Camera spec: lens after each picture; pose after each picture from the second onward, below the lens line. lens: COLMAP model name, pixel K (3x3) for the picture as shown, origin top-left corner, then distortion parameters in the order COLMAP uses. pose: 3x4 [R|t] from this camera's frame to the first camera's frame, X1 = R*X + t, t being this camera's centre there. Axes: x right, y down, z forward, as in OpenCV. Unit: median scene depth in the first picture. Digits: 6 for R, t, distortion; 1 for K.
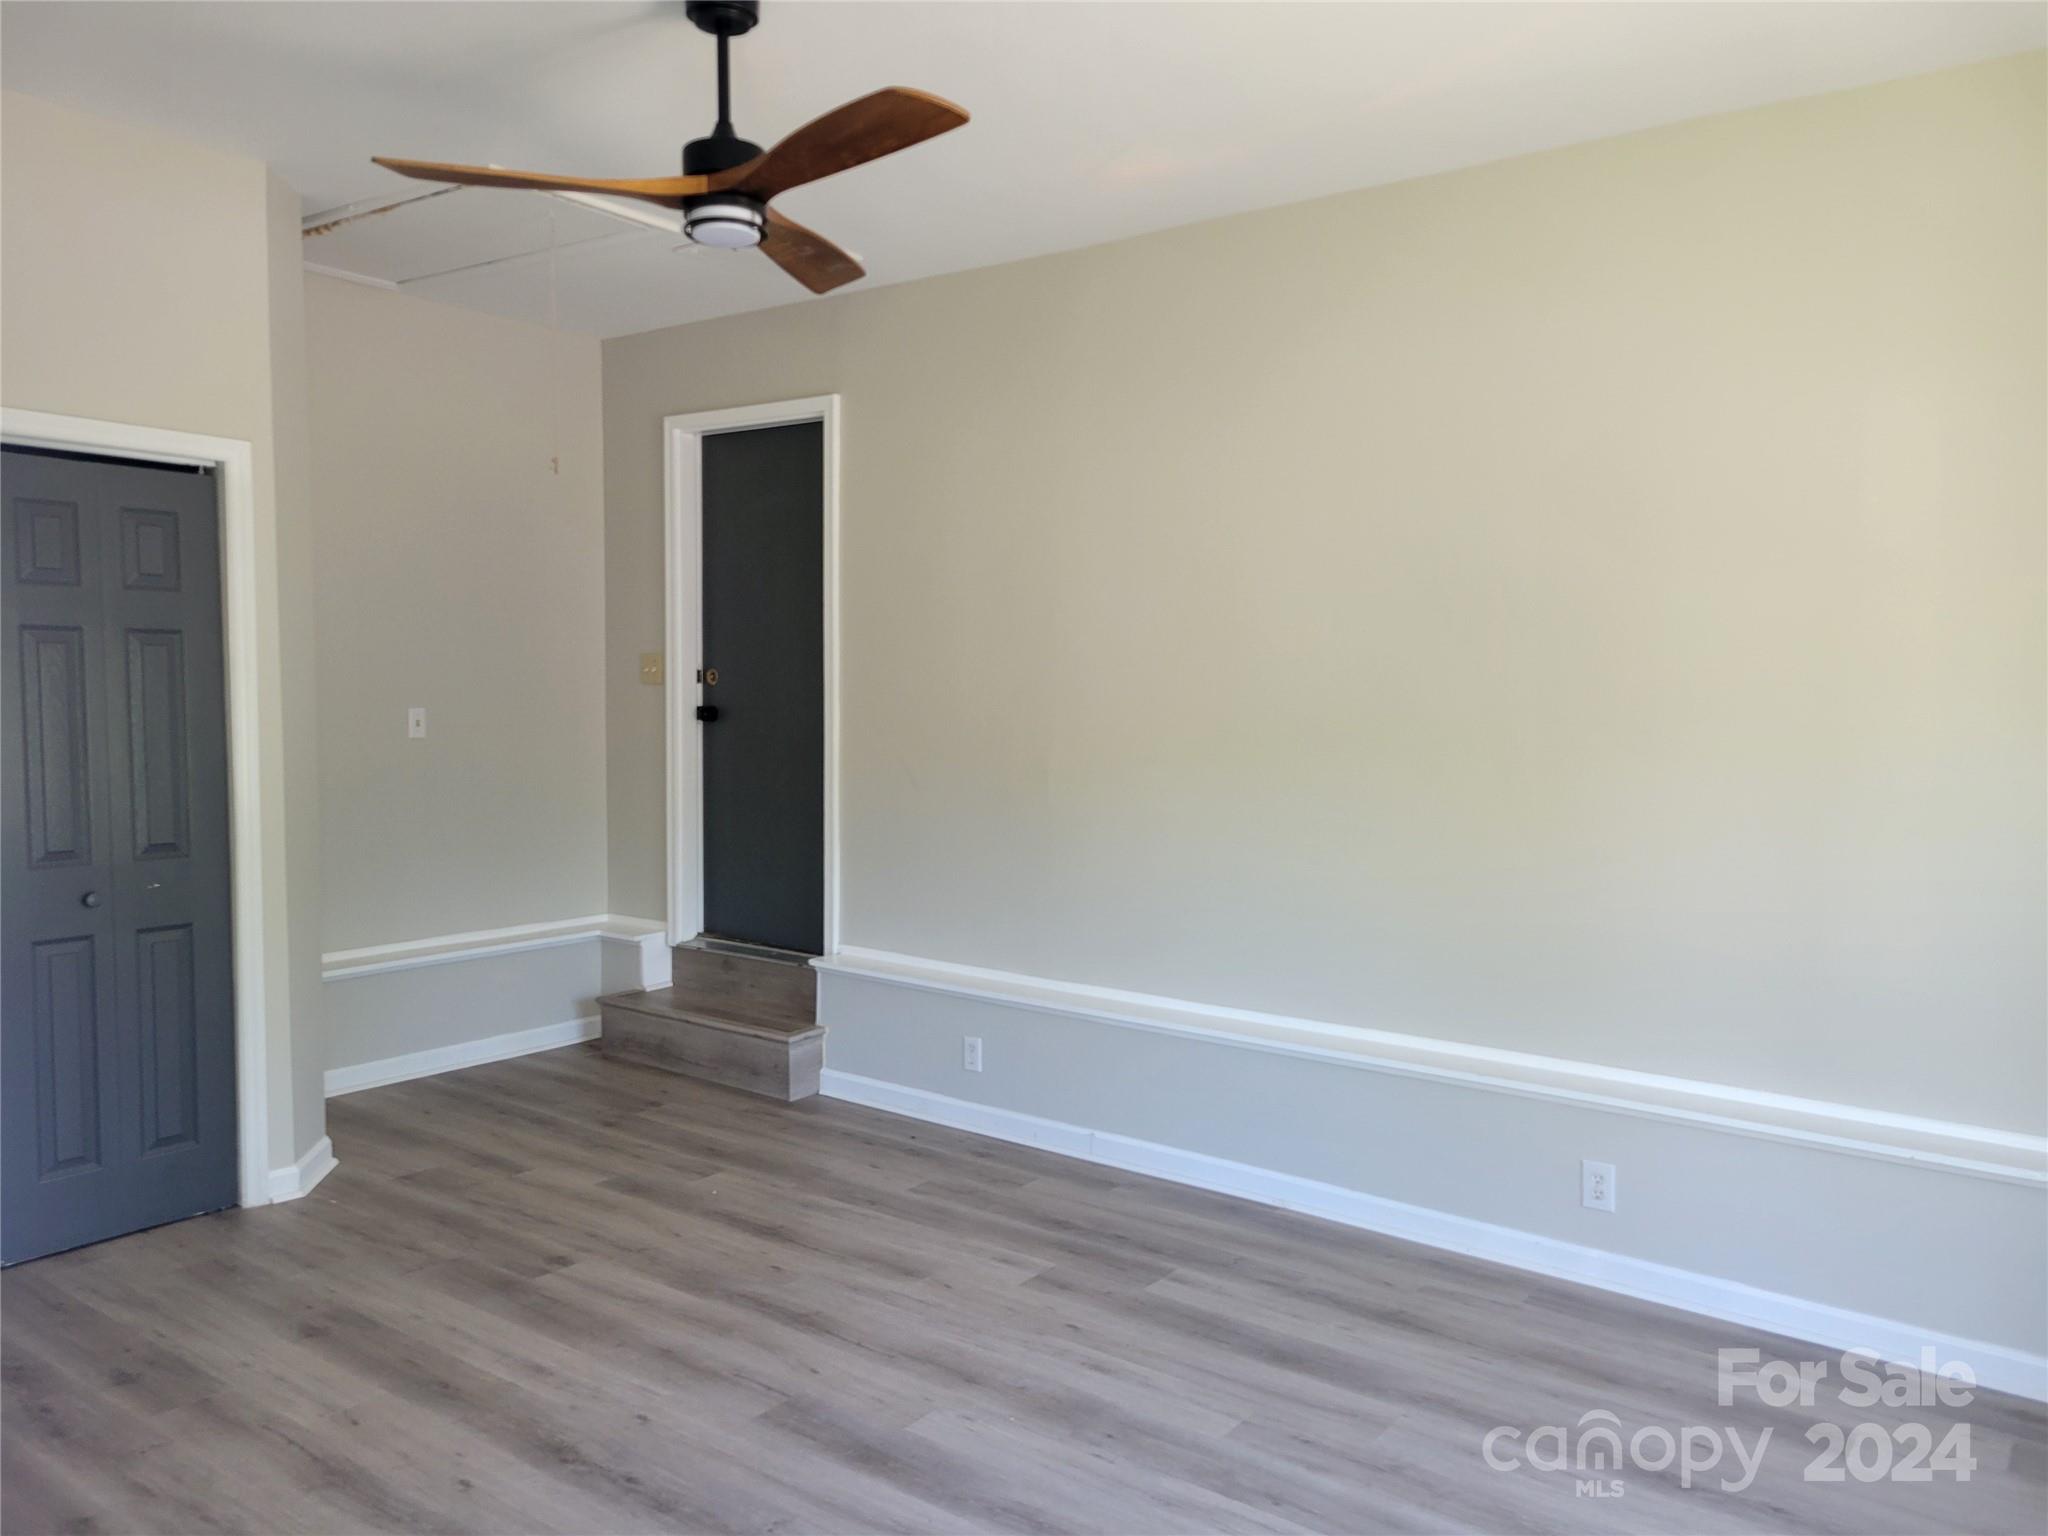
lens RADIAL K [[1549.8, 0, 1023.9], [0, 1549.8, 770.6], [0, 0, 1]] dist [0.032023, 0.003658]
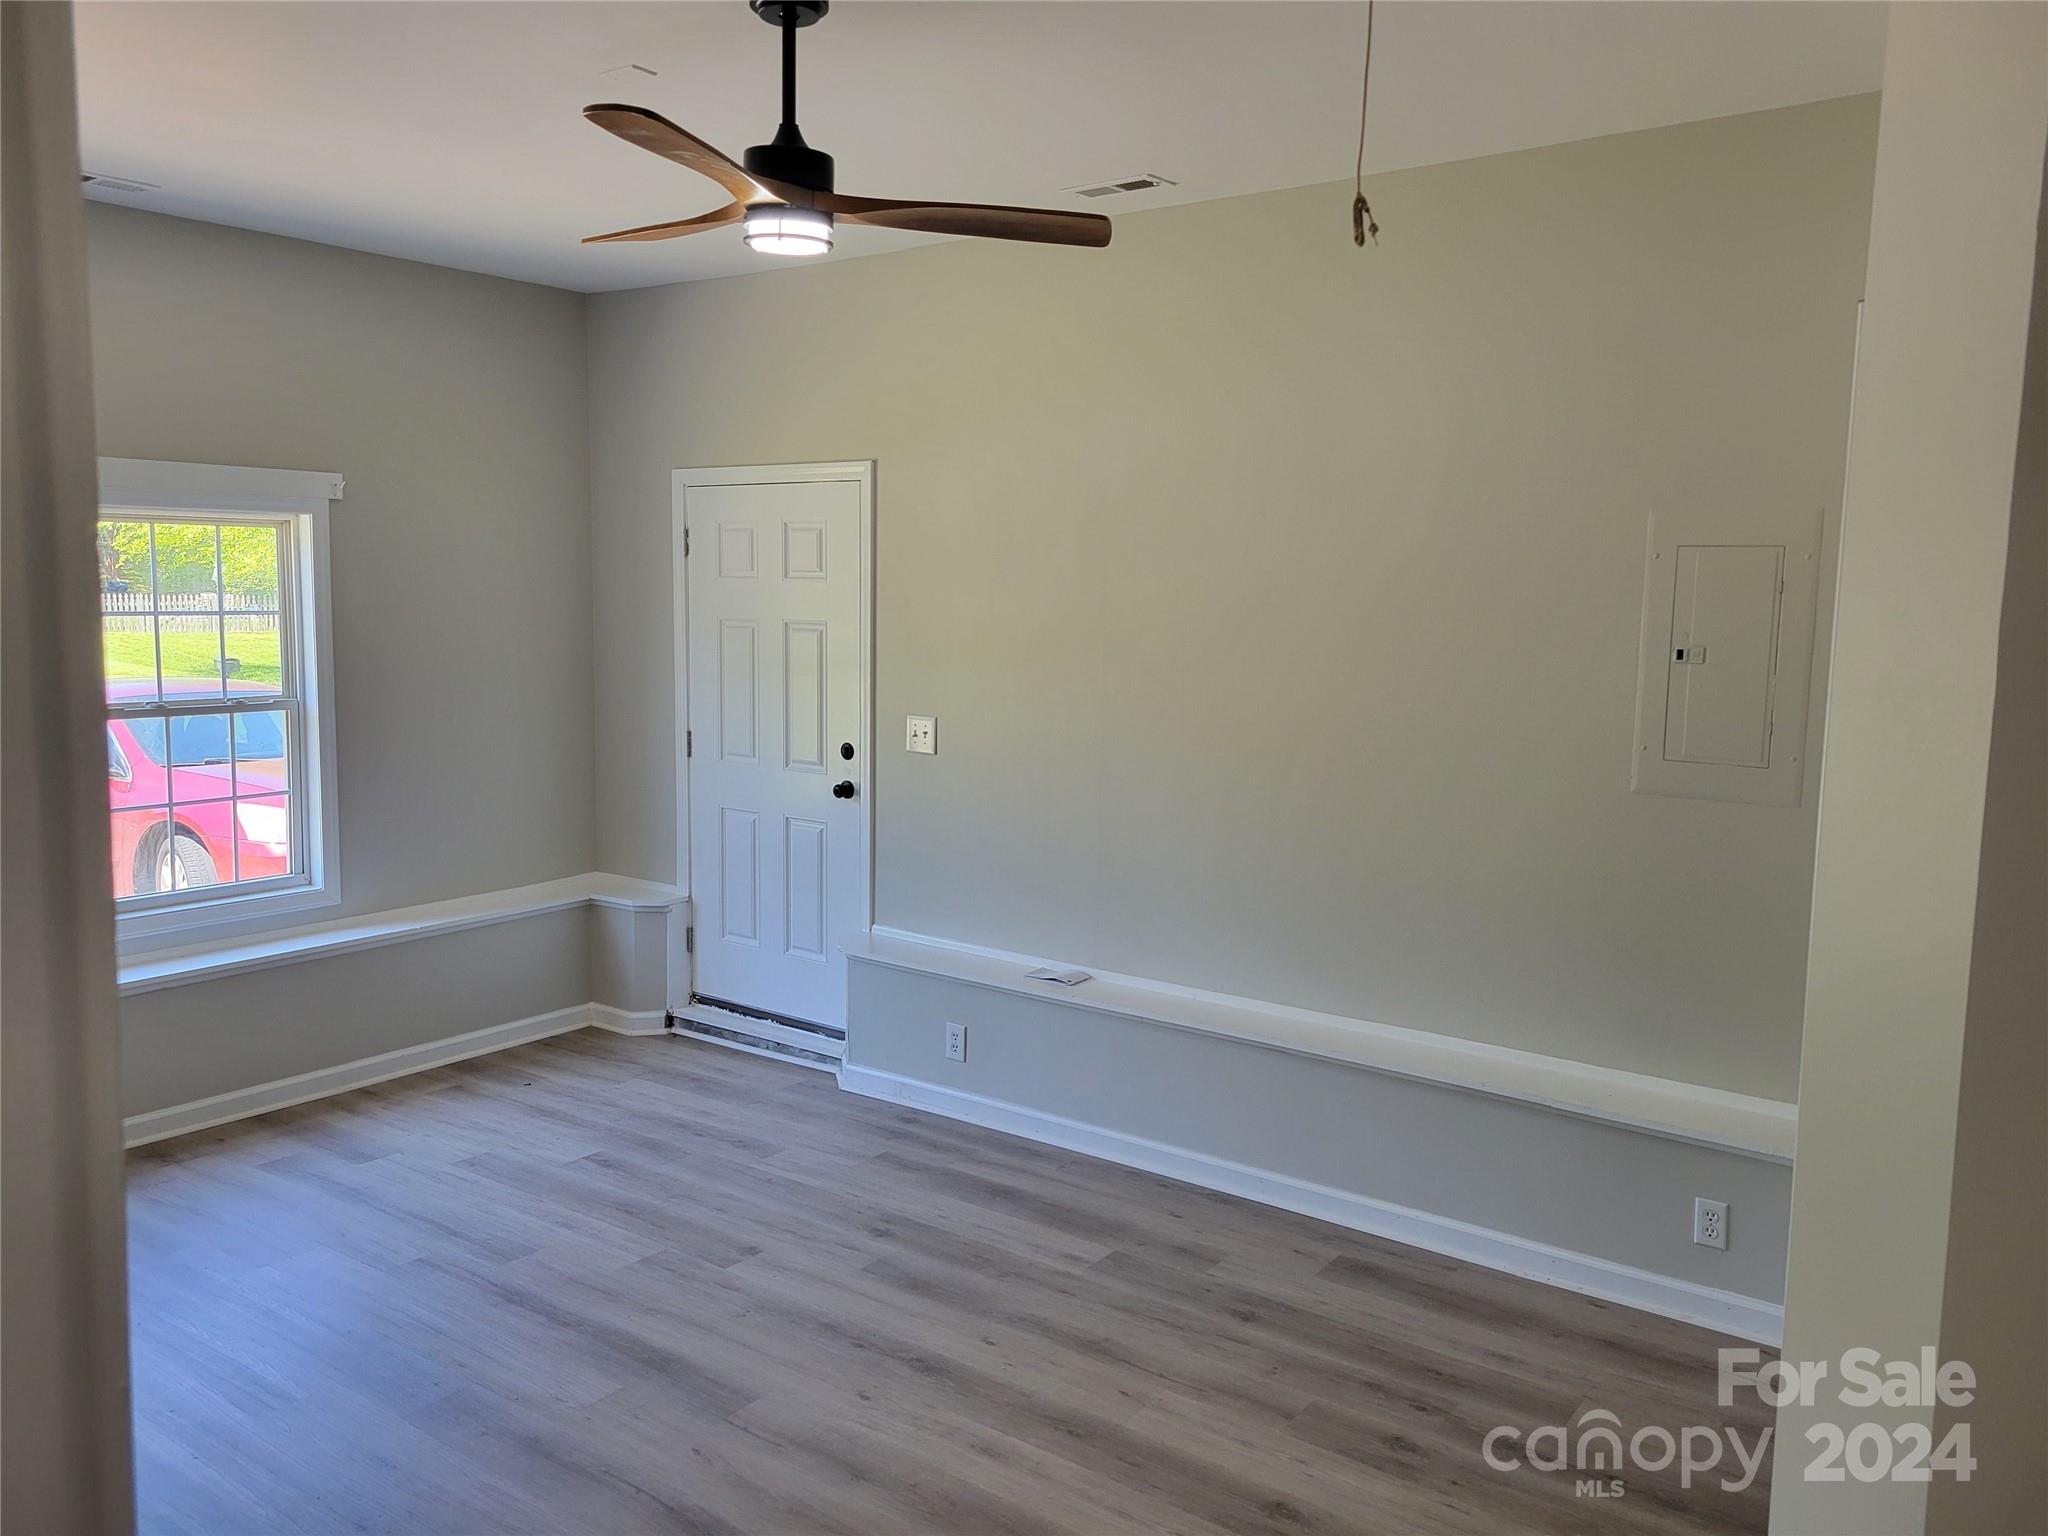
lens RADIAL K [[1549.8, 0, 1023.7], [0, 1549.8, 771.3], [0, 0, 1]] dist [0.032023, 0.003658]
pose [[-0.999754, -0.022097, 0.001975, -0.340249], [-0.021390, 0.983725, 0.178402, -0.197923], [-0.005885, 0.178316, -0.983956, 1.941147]]
